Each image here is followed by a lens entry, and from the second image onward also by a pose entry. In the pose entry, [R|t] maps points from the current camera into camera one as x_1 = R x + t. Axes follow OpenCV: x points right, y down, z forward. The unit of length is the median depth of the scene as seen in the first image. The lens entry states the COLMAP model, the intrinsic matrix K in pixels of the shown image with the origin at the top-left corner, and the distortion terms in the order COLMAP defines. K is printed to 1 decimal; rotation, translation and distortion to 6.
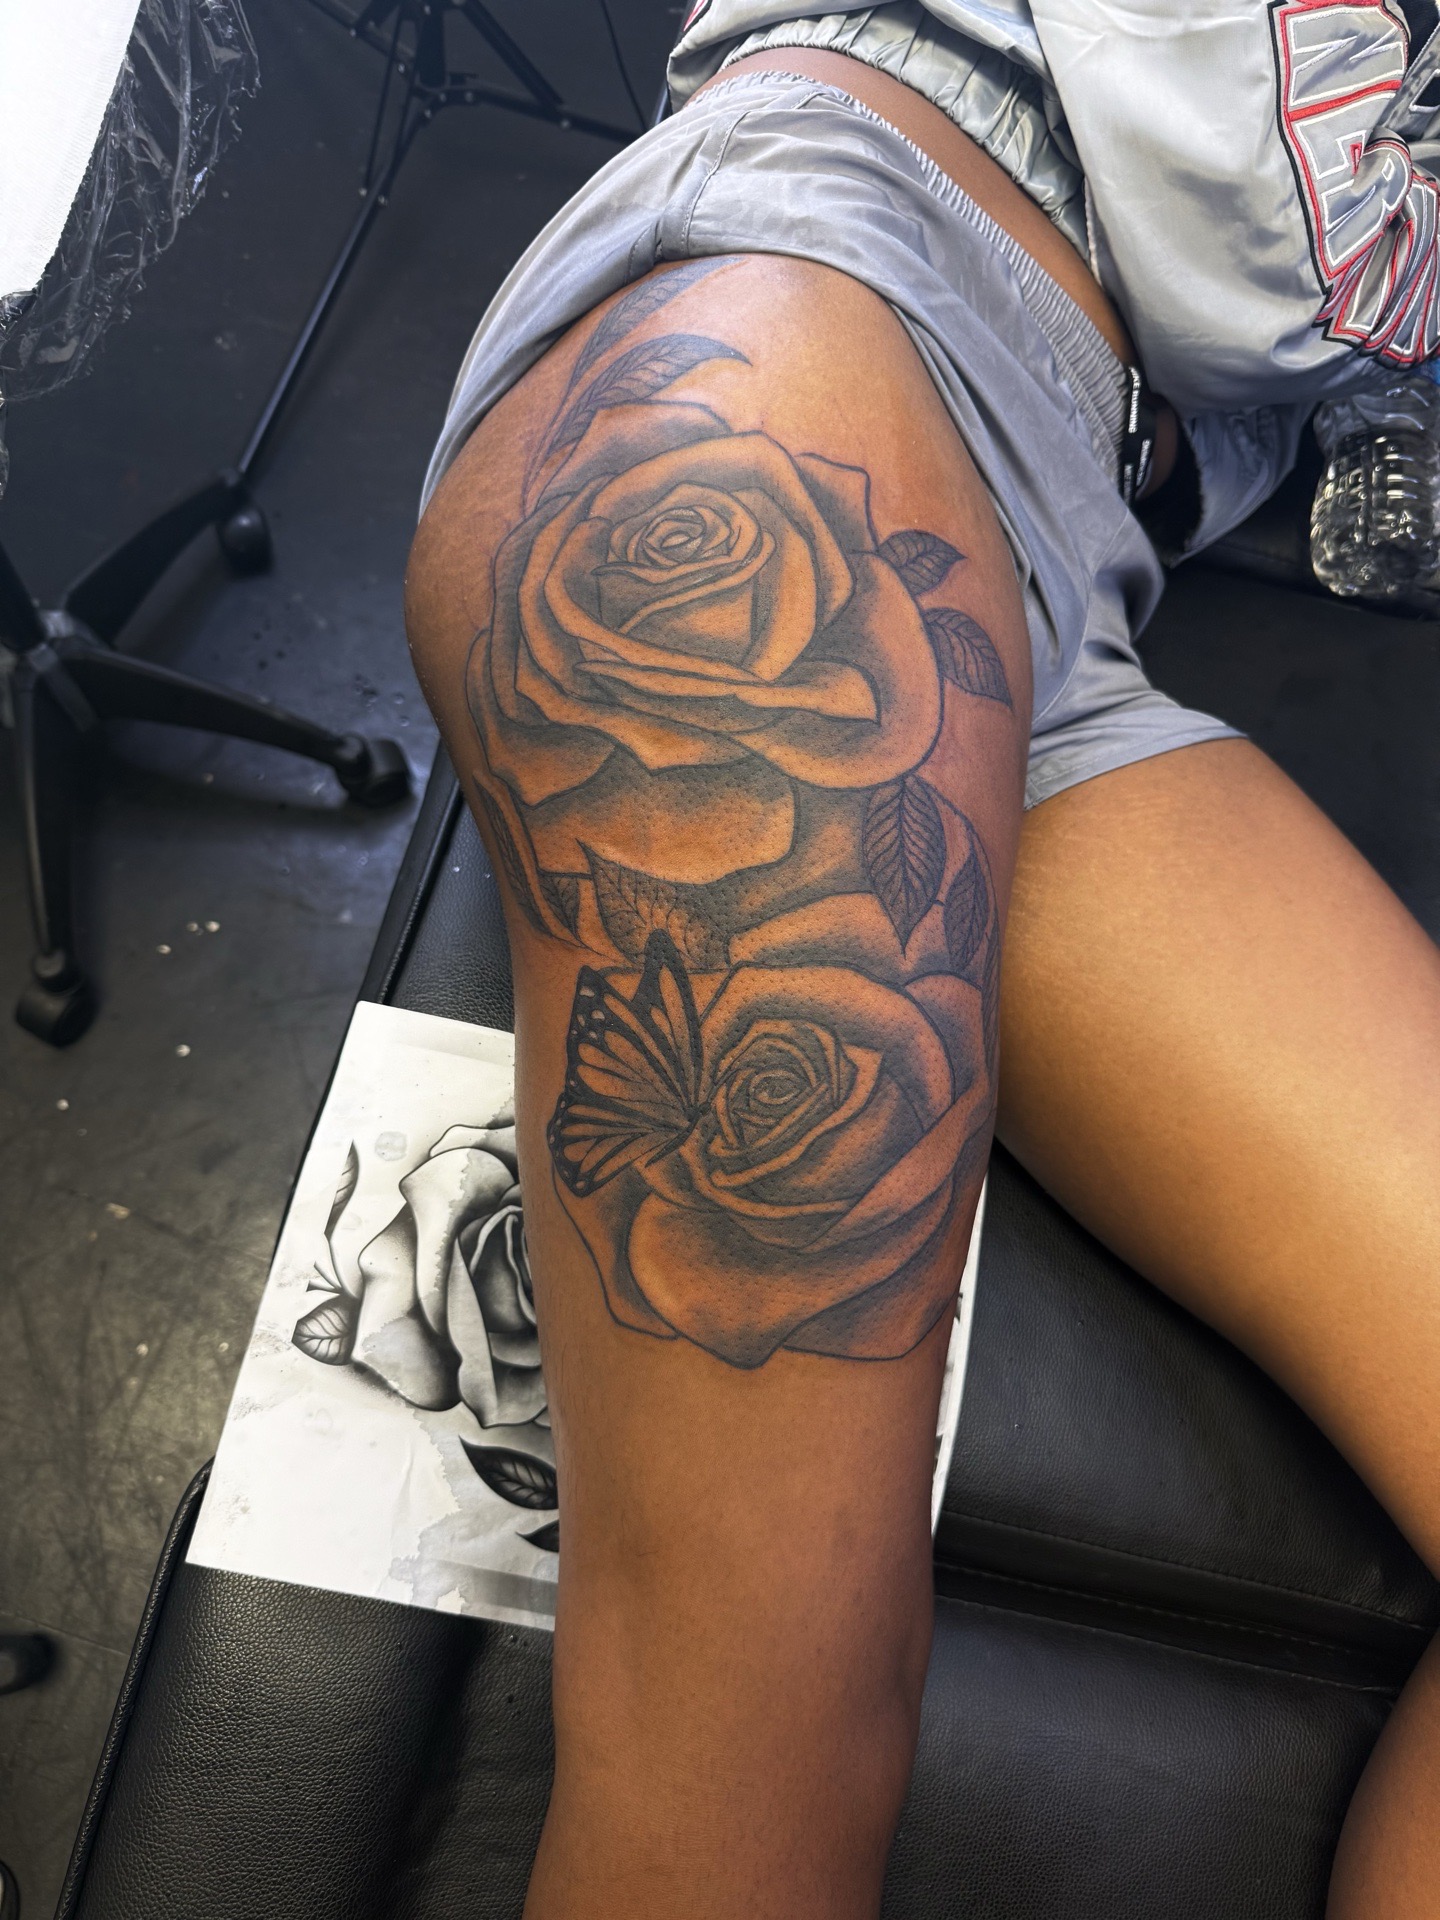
lens RADIAL K [[1364.1, 0, 720.0], [0, 1364.1, 960.0], [0, 0, 1]] dist [0.138152, -0.185144]
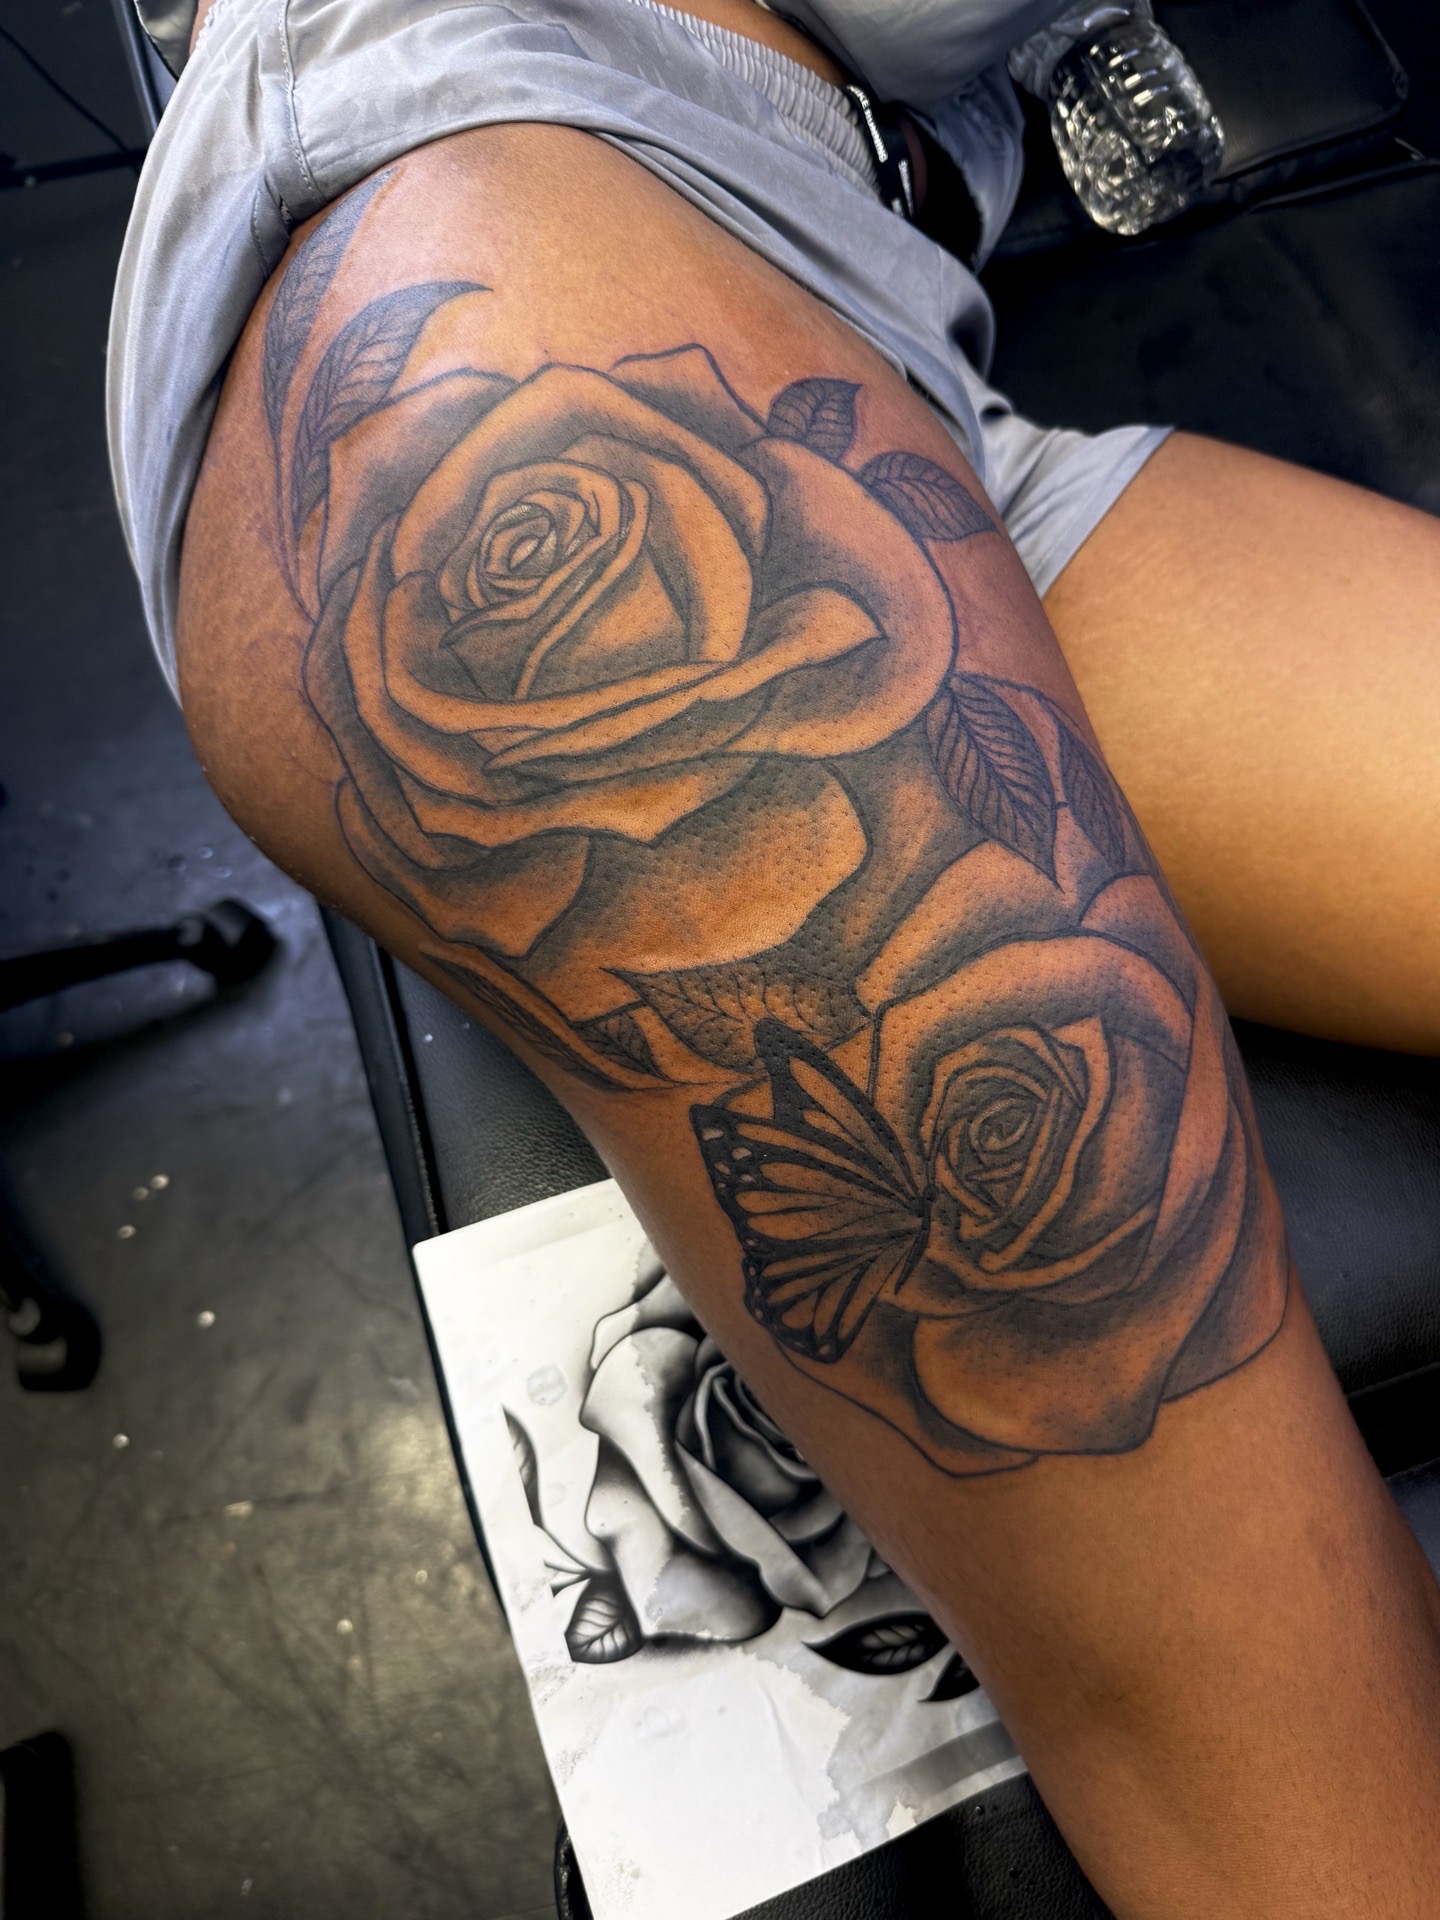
lens RADIAL K [[1314.8, 0, 687.0], [0, 1314.8, 939.0], [0, 0, 1]] dist [0.068603, -0.073619]
pose [[0.864603, -0.499307, 0.056169, -0.096754], [0.494219, 0.865257, 0.084127, -0.139714], [-0.090606, -0.044976, 0.994871, 0.278747]]
